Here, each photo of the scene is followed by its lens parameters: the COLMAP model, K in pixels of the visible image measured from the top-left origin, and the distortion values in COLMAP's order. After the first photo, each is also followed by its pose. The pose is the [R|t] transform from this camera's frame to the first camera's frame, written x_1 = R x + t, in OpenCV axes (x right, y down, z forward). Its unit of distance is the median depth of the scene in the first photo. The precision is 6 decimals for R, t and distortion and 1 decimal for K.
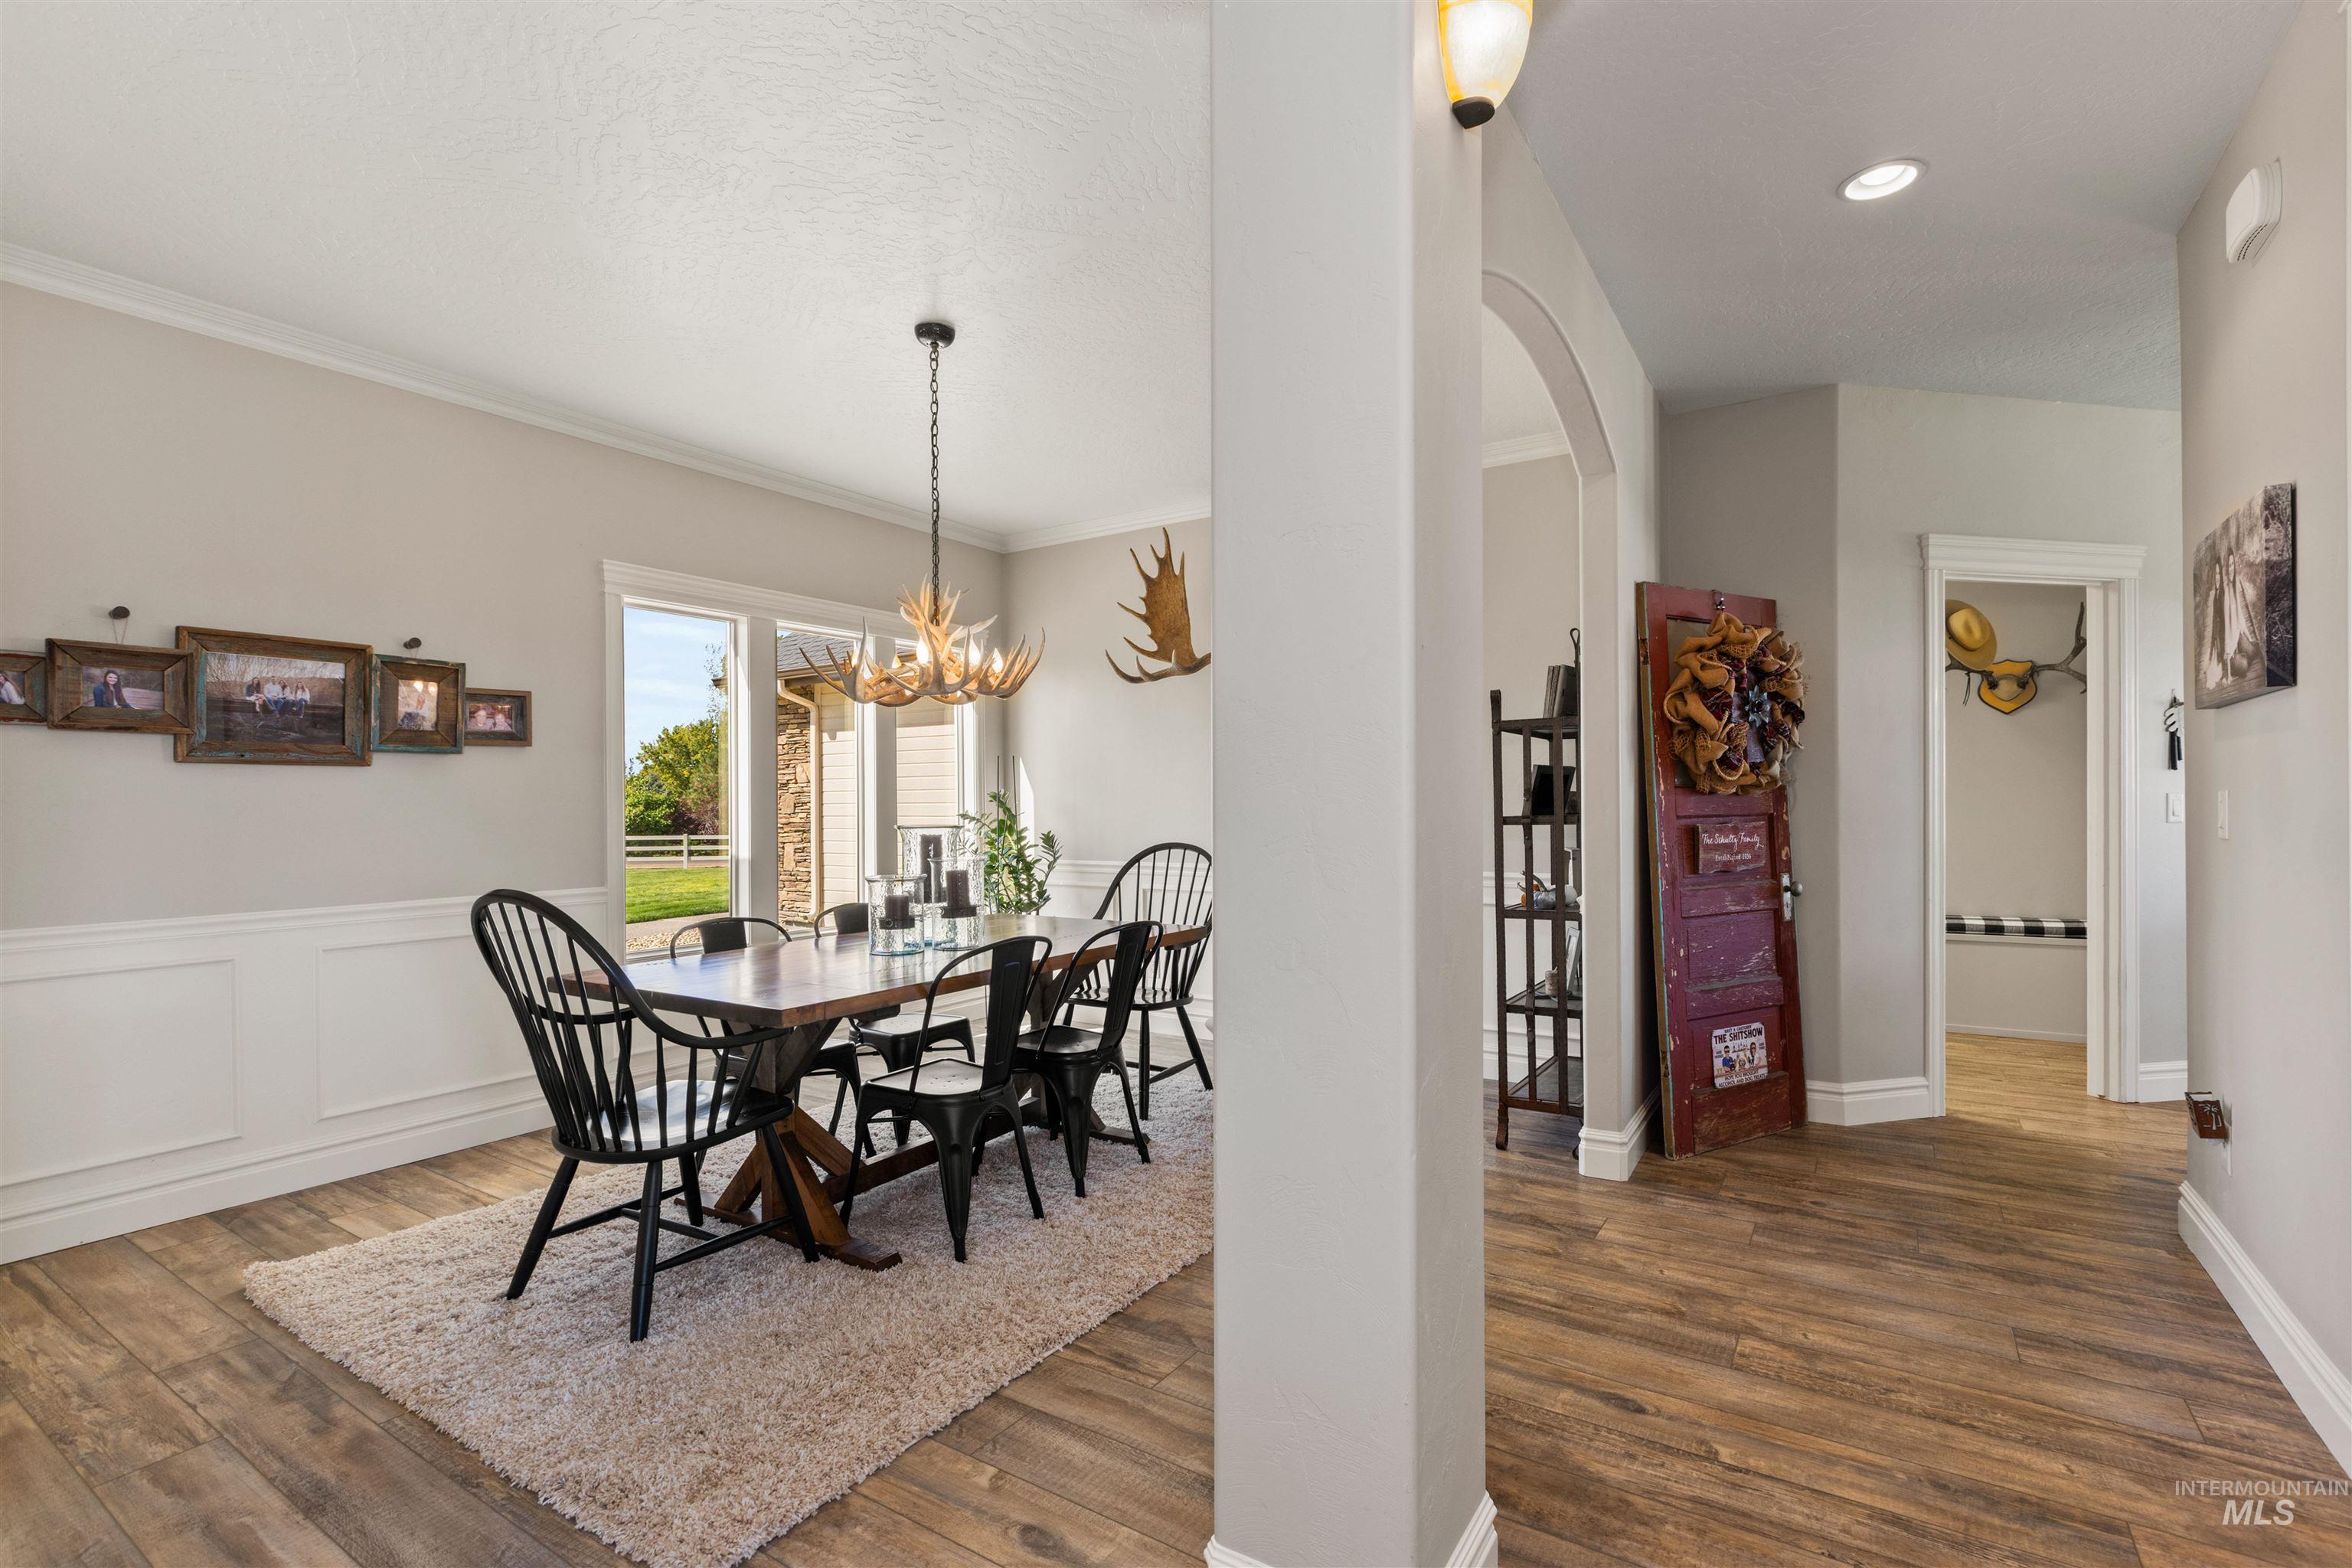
lens RADIAL K [[1052.9, 0, 1238.5], [0, 1052.9, 804.2], [0, 0, 1]] dist [-0.000020, 0.000866]
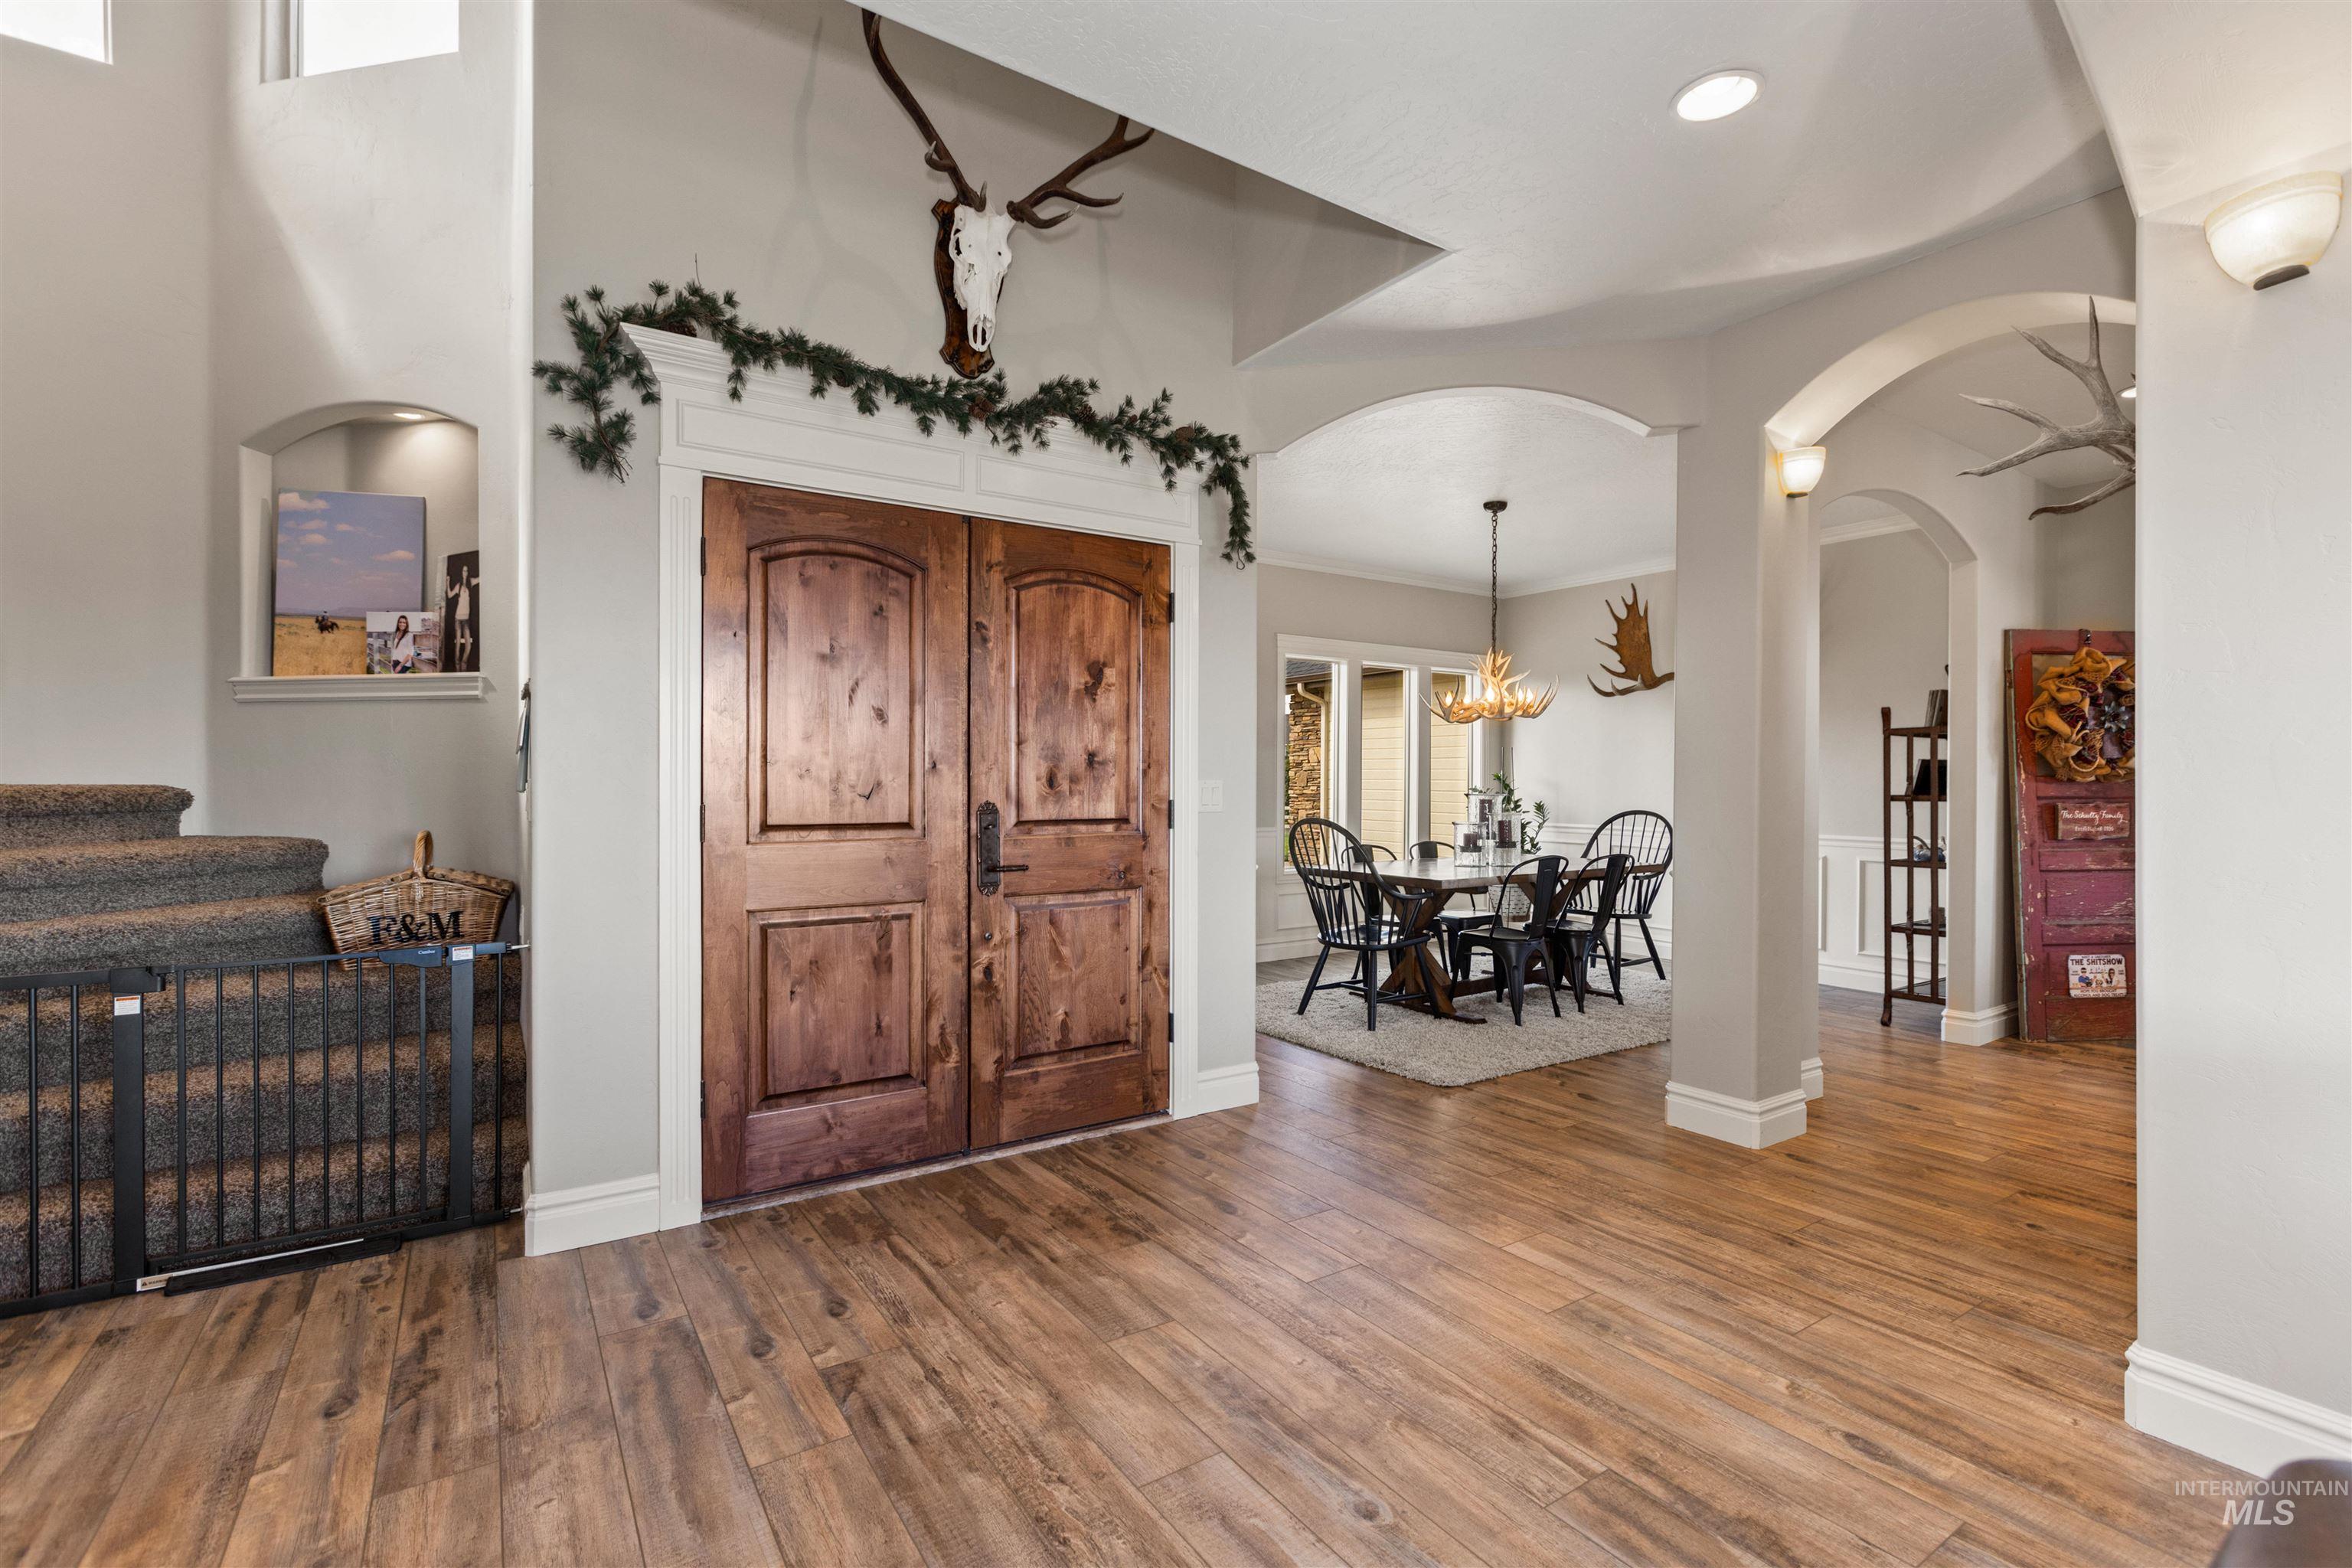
lens RADIAL K [[1052.9, 0, 1192.2], [0, 1052.9, 786.8], [0, 0, 1]] dist [-0.000020, 0.000866]
pose [[0.903297, 0.013914, -0.428790, 0.005617], [-0.011083, 0.999897, 0.009099, -0.002707], [0.428873, -0.003467, 0.903358, -0.720396]]
